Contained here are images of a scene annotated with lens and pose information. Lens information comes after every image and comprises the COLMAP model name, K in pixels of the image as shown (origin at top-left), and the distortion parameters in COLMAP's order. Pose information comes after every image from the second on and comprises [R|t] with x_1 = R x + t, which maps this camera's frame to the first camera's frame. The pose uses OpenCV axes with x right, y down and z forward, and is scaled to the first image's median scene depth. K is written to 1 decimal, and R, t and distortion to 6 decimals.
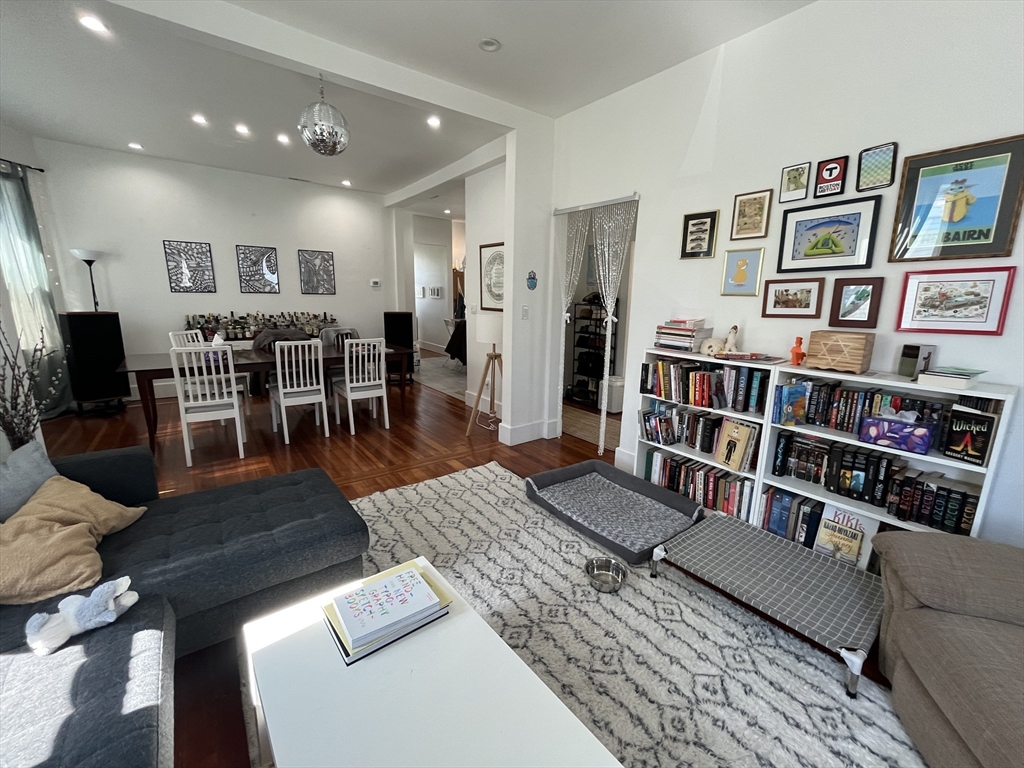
lens RADIAL K [[417.0, 0, 509.4], [0, 417.0, 382.0], [0, 0, 1]] dist [-0.001382, -0.000265]
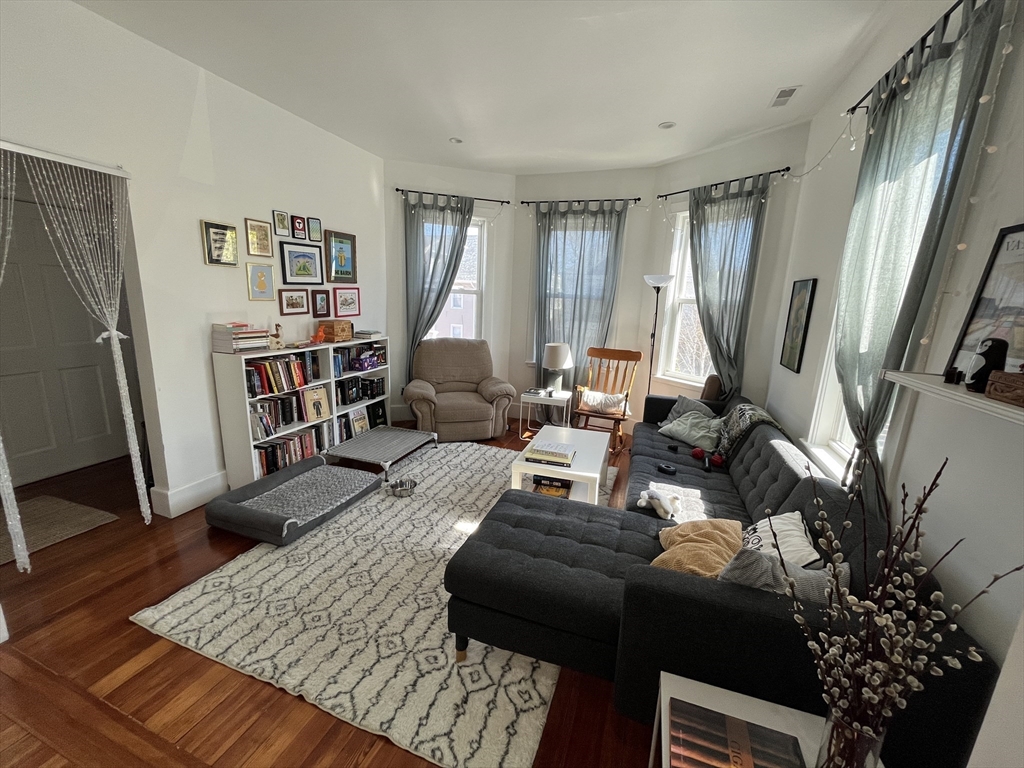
lens RADIAL K [[412.2, 0, 514.7], [0, 412.2, 387.4], [0, 0, 1]] dist [-0.004118, -0.000651]
pose [[-0.553907, -0.215430, 0.804224, -1.024028], [0.126525, 0.932945, 0.337054, -0.311818], [-0.822909, 0.288451, -0.489507, 1.157277]]
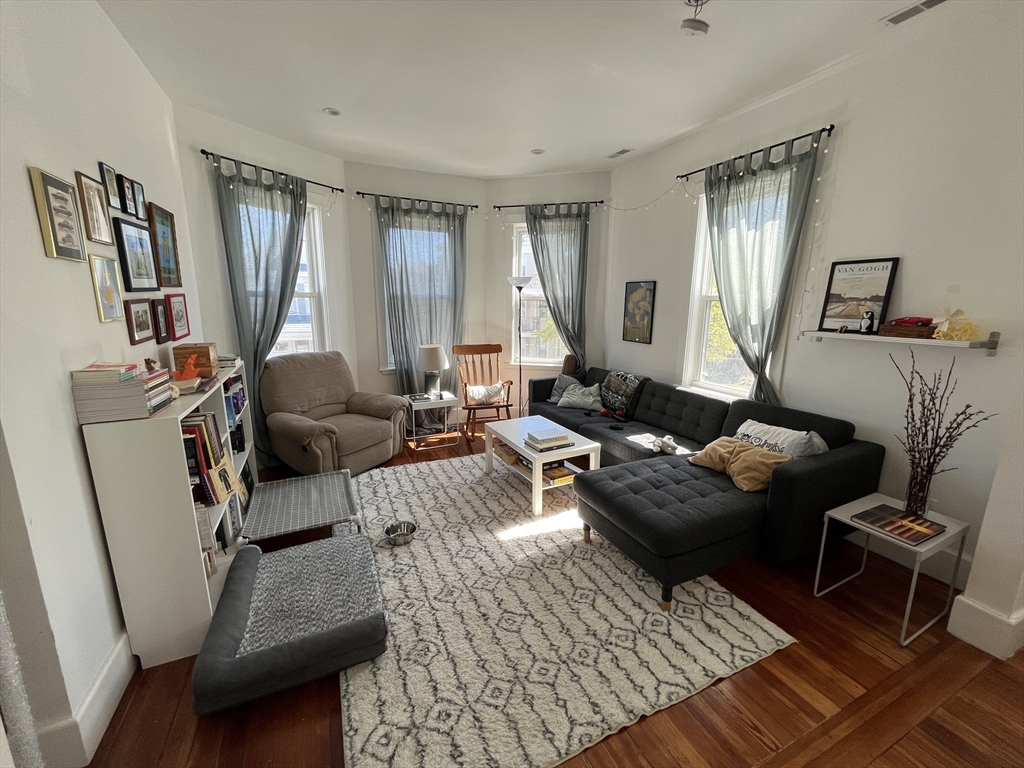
lens RADIAL K [[412.2, 0, 512.9], [0, 412.2, 386.2], [0, 0, 1]] dist [-0.004118, -0.000651]
pose [[-0.978223, -0.063889, 0.197481, -0.296611], [0.021502, 0.915135, 0.402574, -0.409450], [-0.206442, 0.398053, -0.893832, 1.678228]]
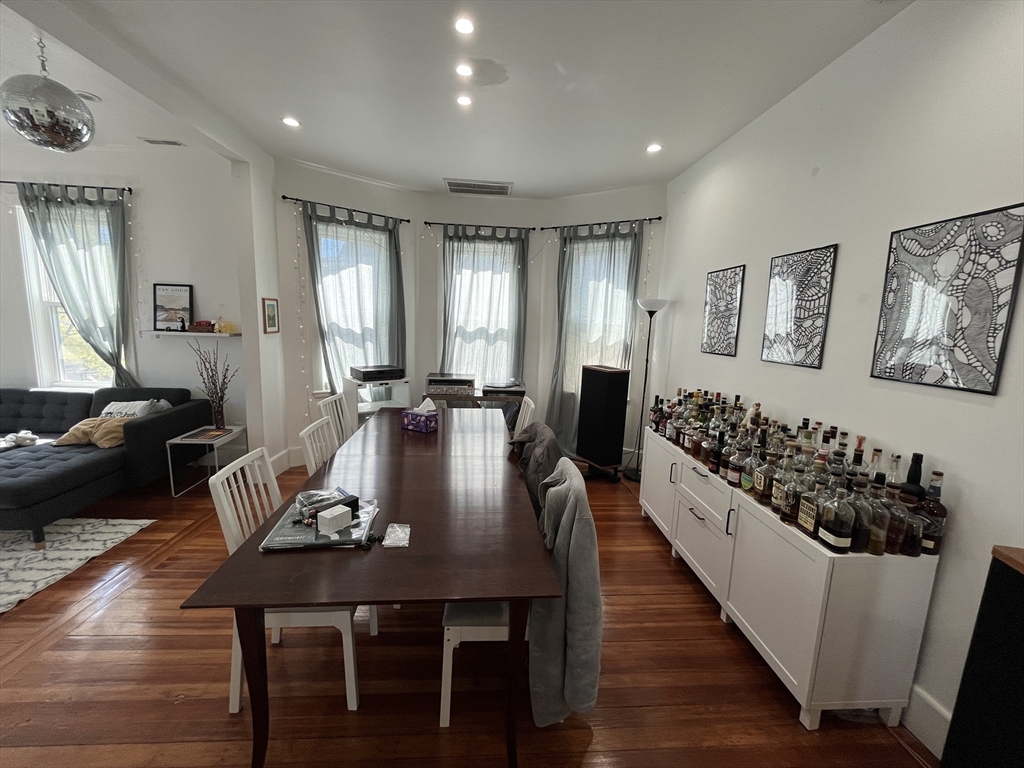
lens RADIAL K [[412.2, 0, 513.2], [0, 412.2, 385.0], [0, 0, 1]] dist [-0.004118, -0.000651]
pose [[-0.536993, 0.089272, -0.838850, -0.271879], [-0.221157, 0.944707, 0.242112, -0.578114], [0.814081, 0.315530, -0.487558, 2.446979]]
